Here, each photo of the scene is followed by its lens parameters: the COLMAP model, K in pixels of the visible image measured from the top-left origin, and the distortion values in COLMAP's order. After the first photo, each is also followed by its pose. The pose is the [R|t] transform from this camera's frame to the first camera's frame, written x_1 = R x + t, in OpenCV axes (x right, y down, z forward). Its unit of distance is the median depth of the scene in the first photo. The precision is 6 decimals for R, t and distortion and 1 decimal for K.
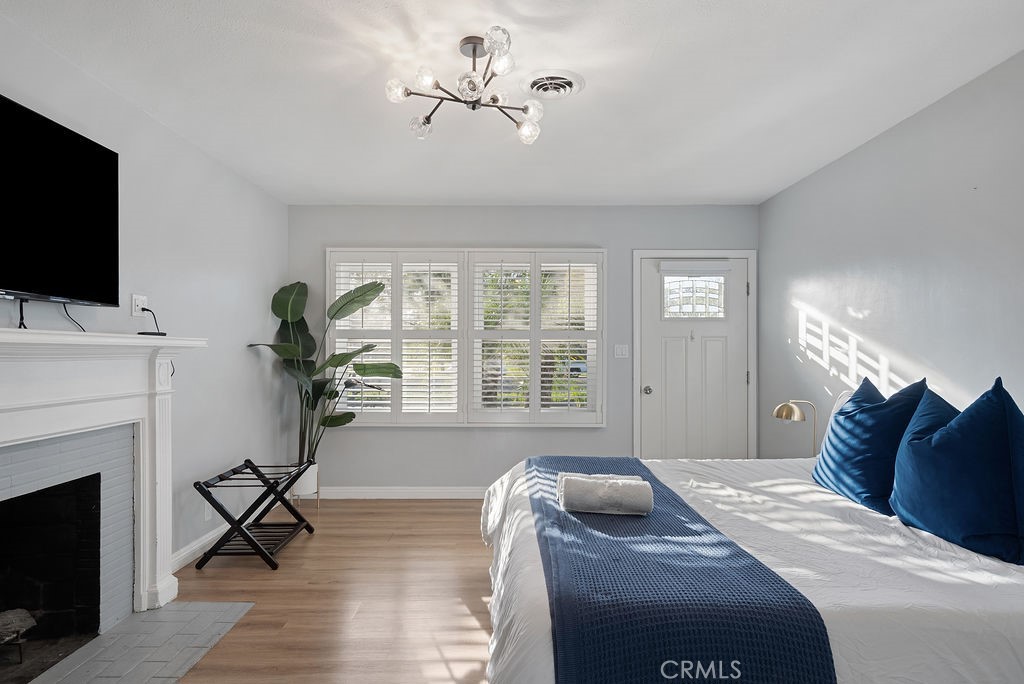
lens RADIAL K [[569.3, 0, 511.6], [0, 569.3, 353.6], [0, 0, 1]] dist [0.007507, 0.001422]
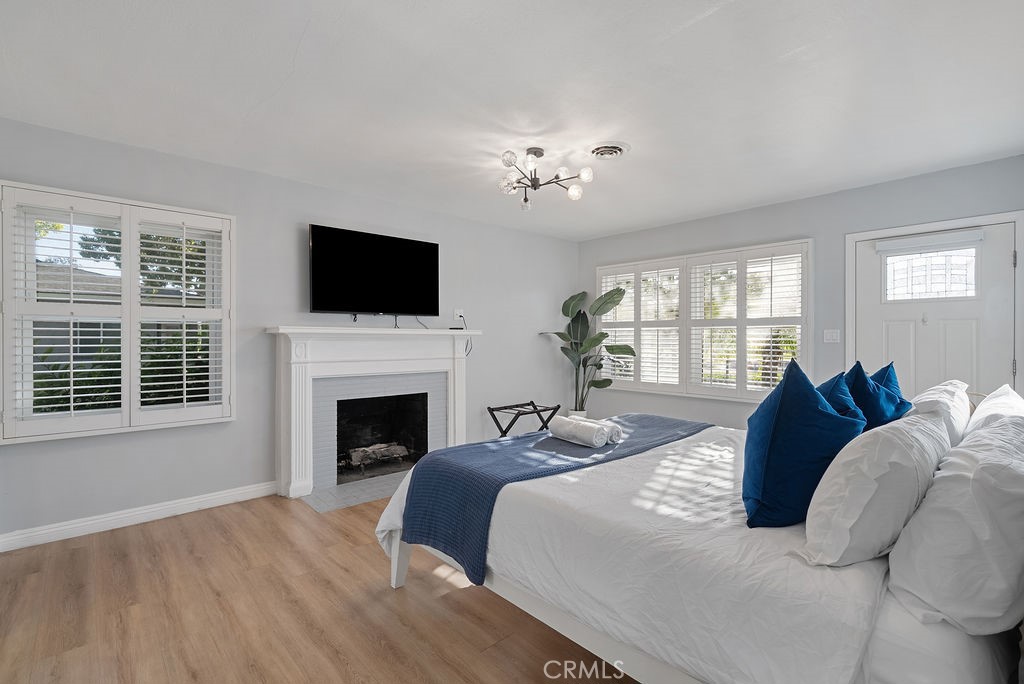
lens RADIAL K [[467.9, 0, 517.6], [0, 467.9, 340.9], [0, 0, 1]] dist [-0.001576, -0.000061]
pose [[0.681153, 0.001634, -0.732140, 0.505444], [-0.000856, 0.999999, 0.001435, 0.004795], [0.732141, -0.000351, 0.681153, 0.020216]]
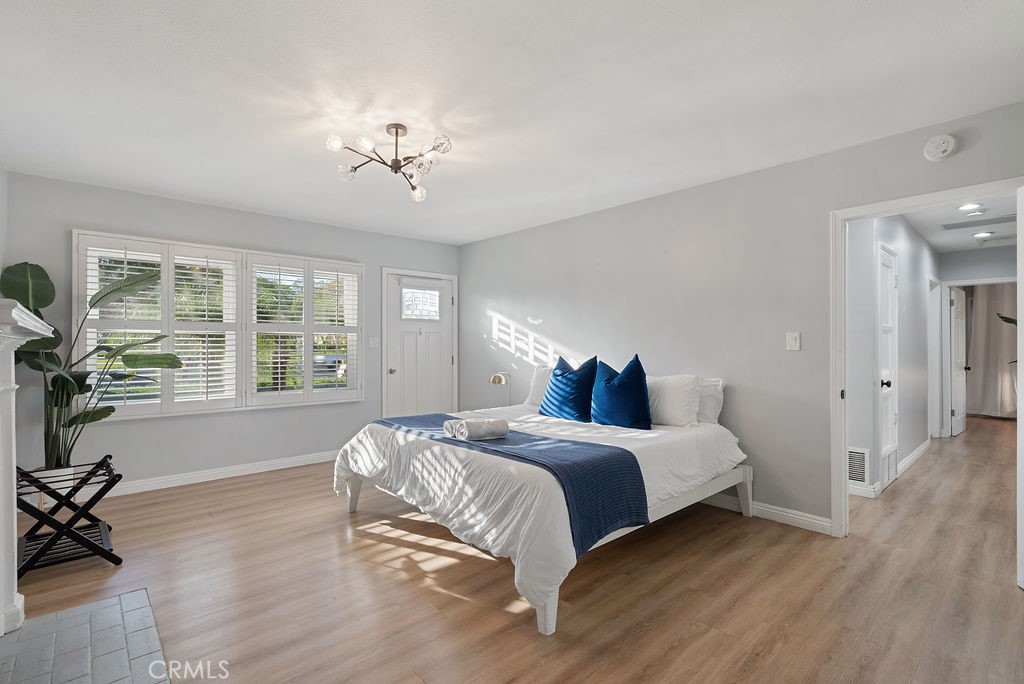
lens RADIAL K [[475.4, 0, 513.0], [0, 475.4, 346.4], [0, 0, 1]] dist [-0.001329, 0.000298]
pose [[0.746131, -0.004576, 0.665784, -0.363064], [0.001965, 0.999987, 0.004671, 0.000530], [-0.665797, -0.002177, 0.746130, -0.047923]]
